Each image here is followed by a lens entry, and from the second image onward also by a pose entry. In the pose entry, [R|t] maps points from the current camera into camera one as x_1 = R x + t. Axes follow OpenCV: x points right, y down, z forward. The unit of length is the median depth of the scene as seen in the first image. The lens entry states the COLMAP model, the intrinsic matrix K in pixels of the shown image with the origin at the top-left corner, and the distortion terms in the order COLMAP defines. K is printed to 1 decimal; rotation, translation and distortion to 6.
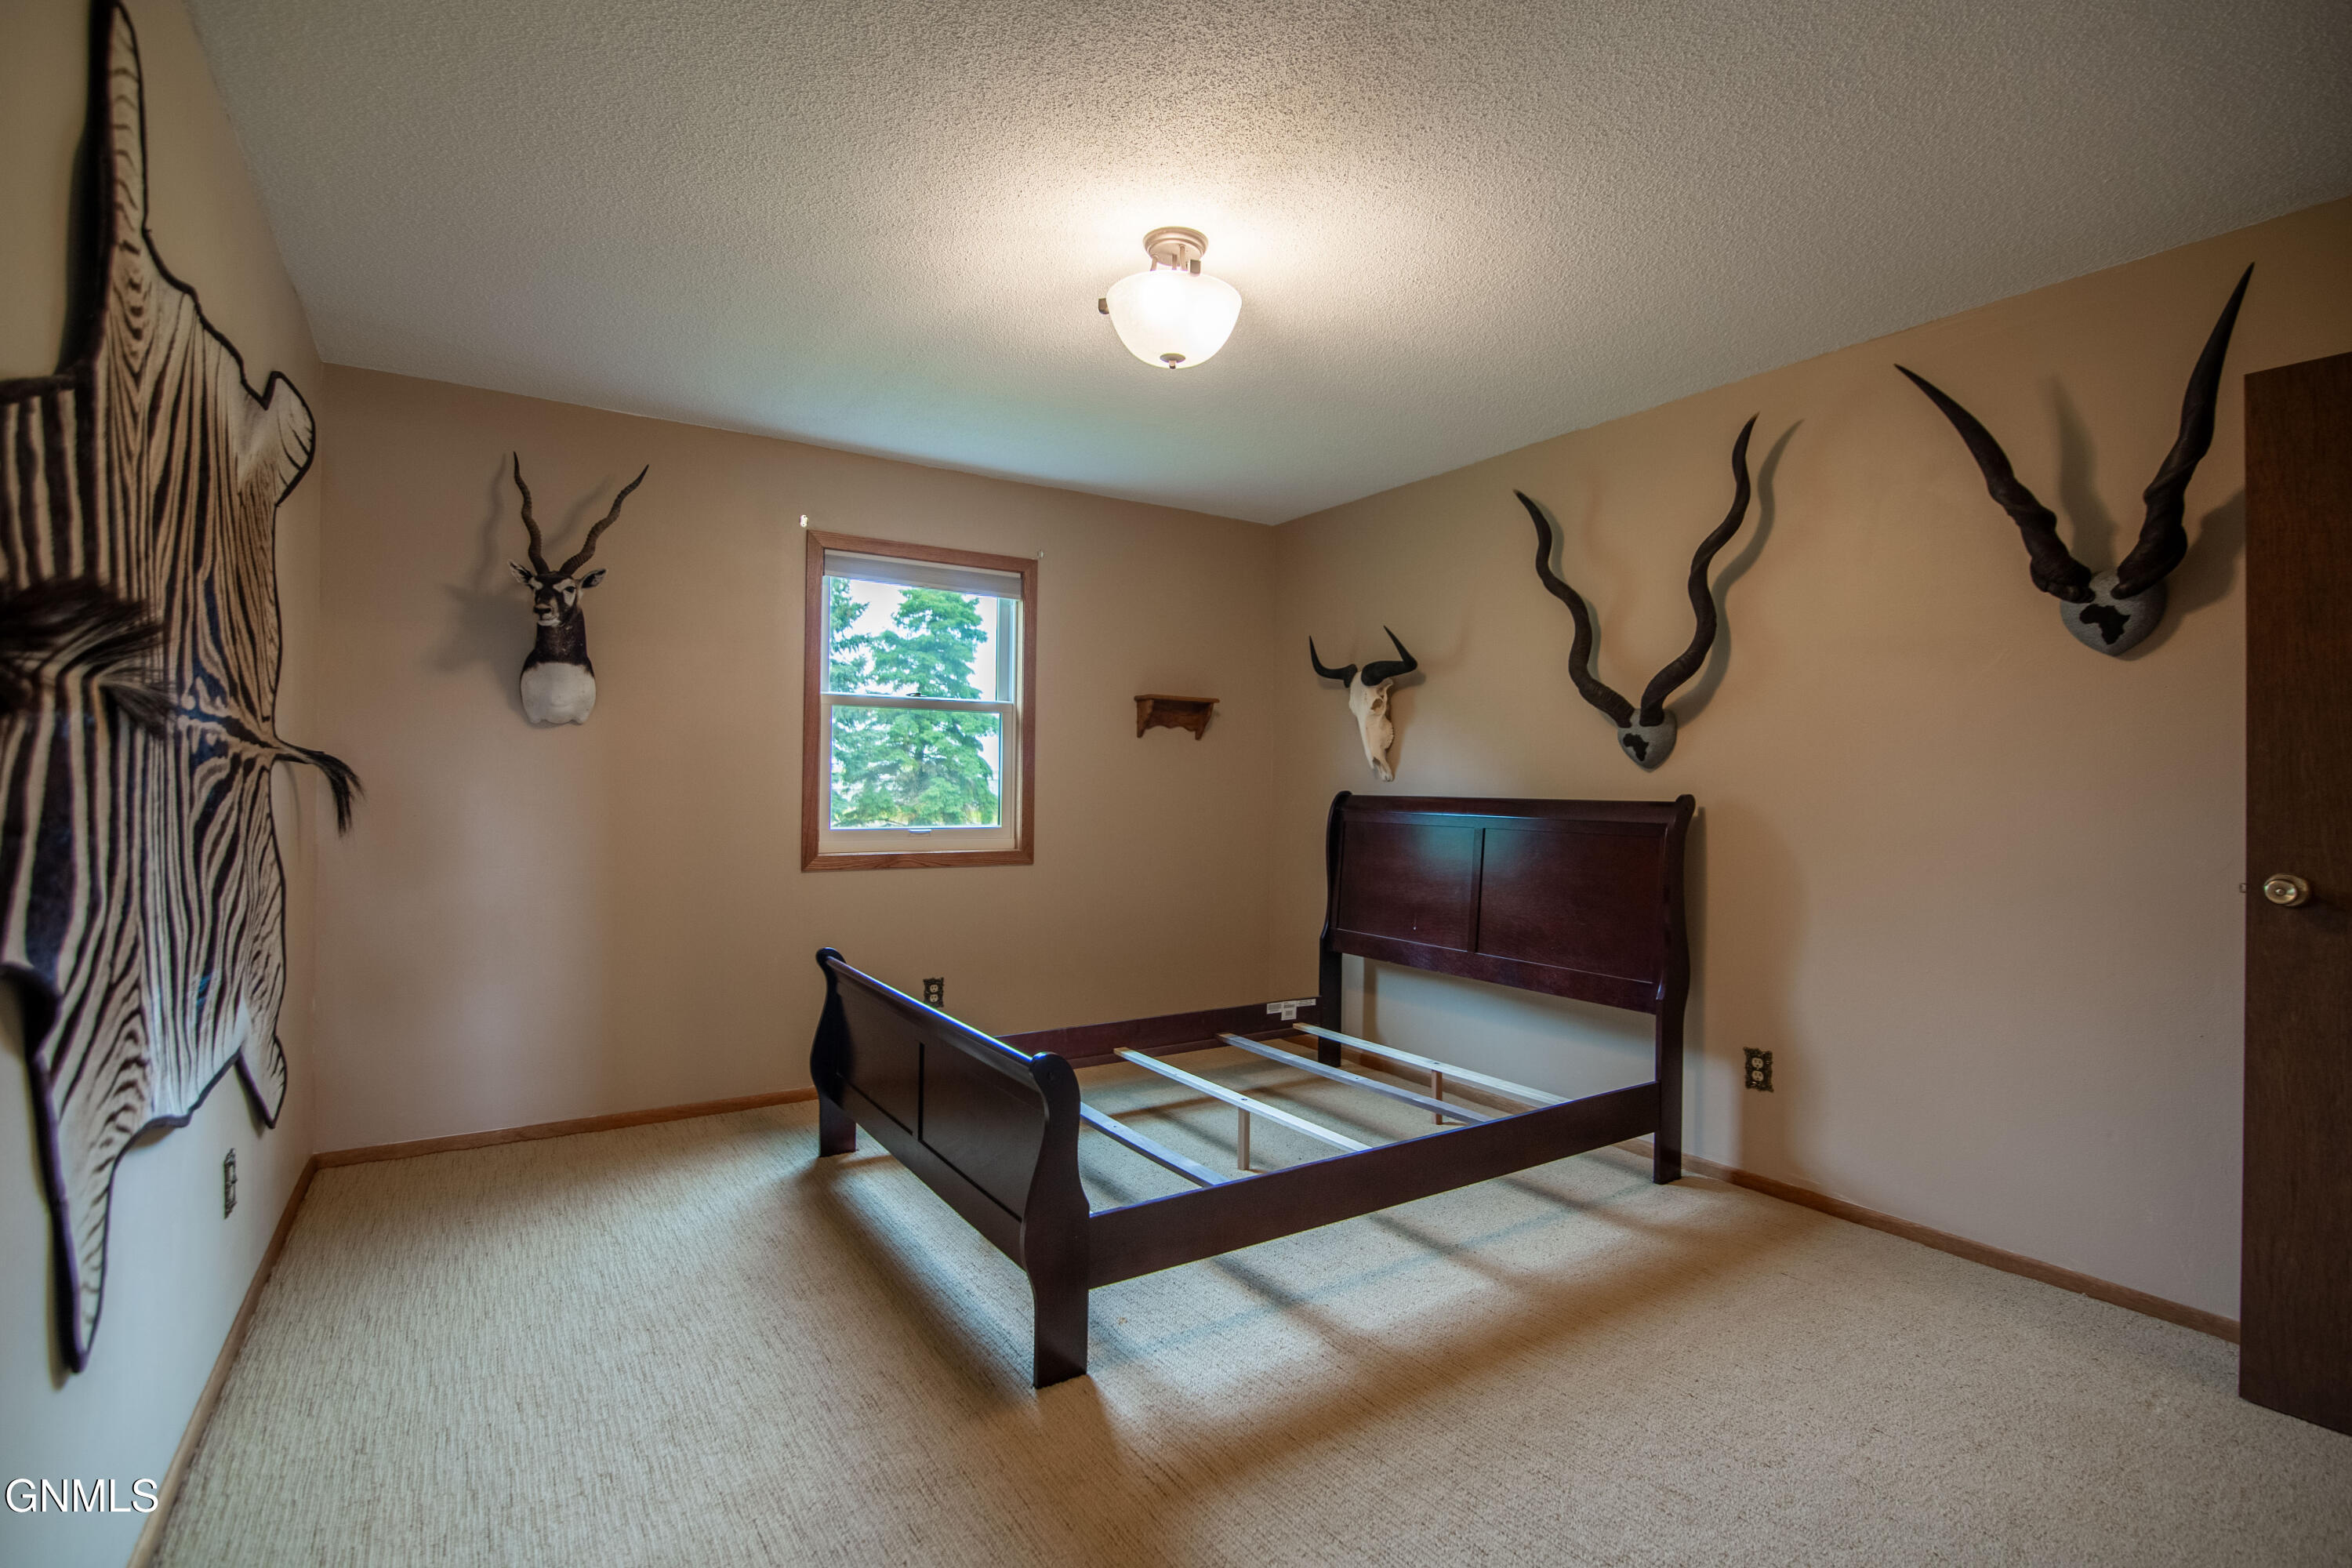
lens RADIAL K [[1084.1, 0, 1179.1], [0, 1084.1, 781.5], [0, 0, 1]] dist [-0.019712, 0.000669]
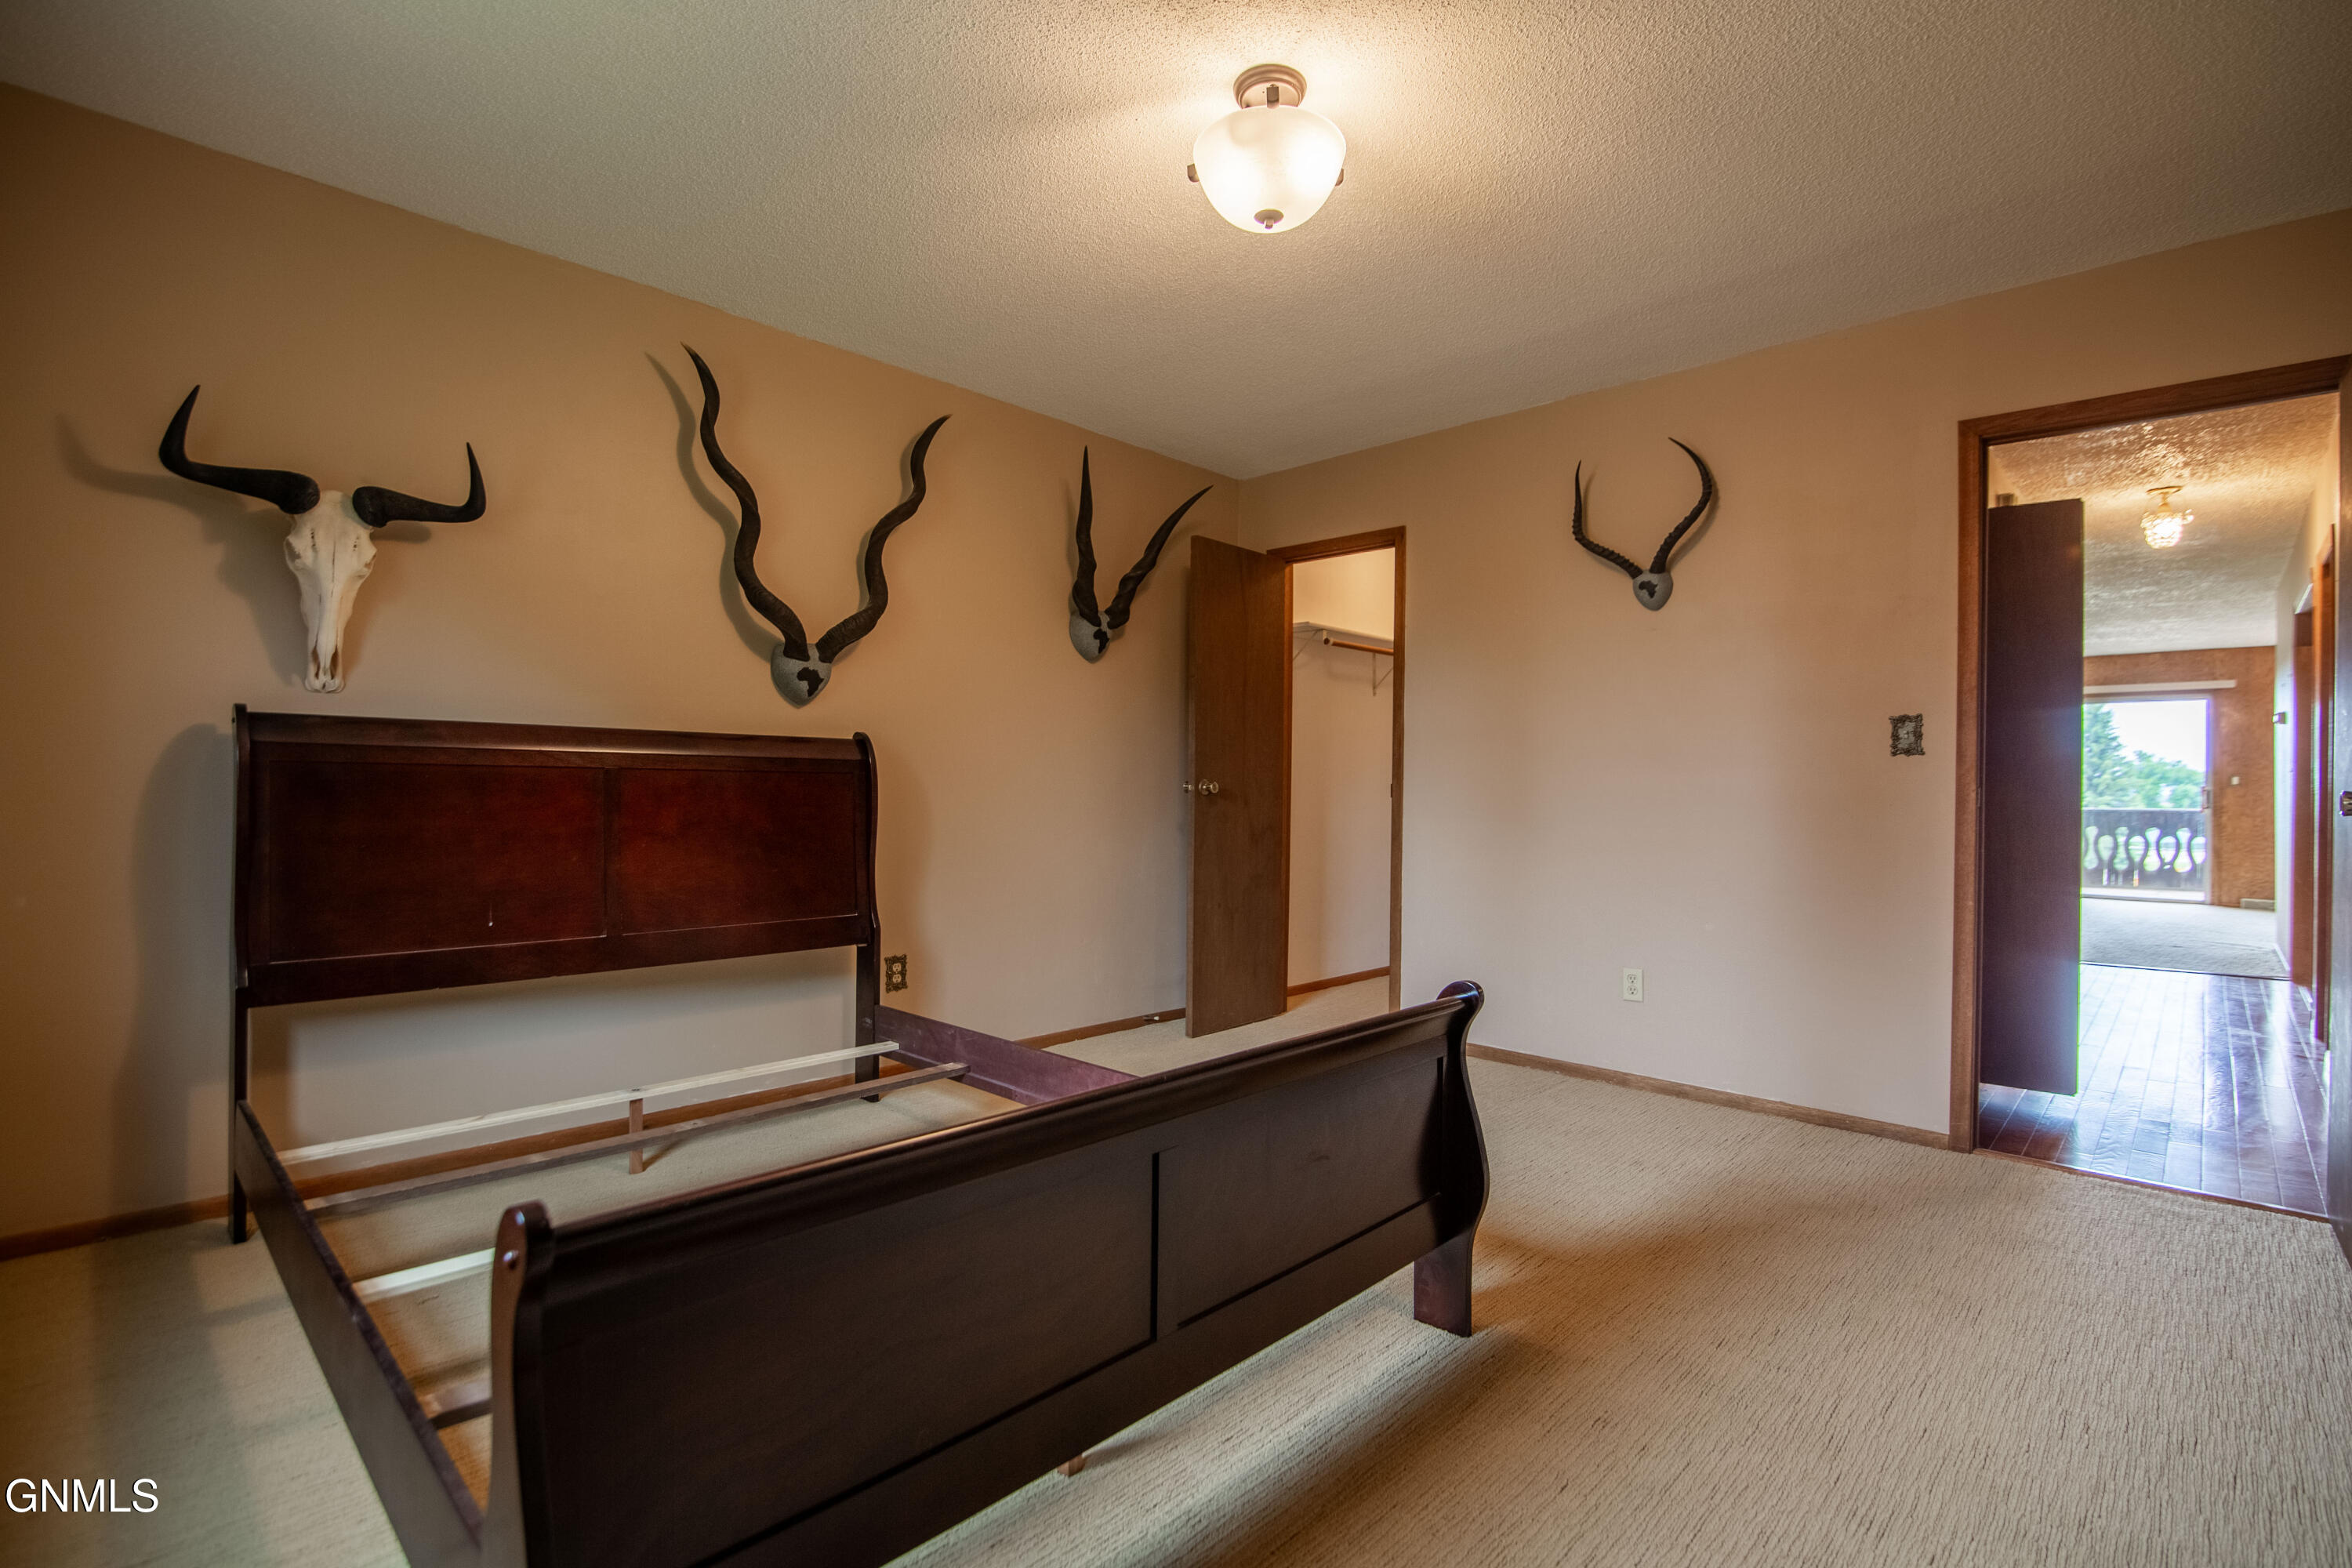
lens RADIAL K [[1084.1, 0, 1179.1], [0, 1084.1, 781.5], [0, 0, 1]] dist [-0.019712, 0.000669]
pose [[-0.193305, -0.015451, 0.981017, -0.603052], [-0.023609, 0.999660, 0.011093, 0.039412], [-0.980855, -0.021017, -0.193604, 0.861312]]
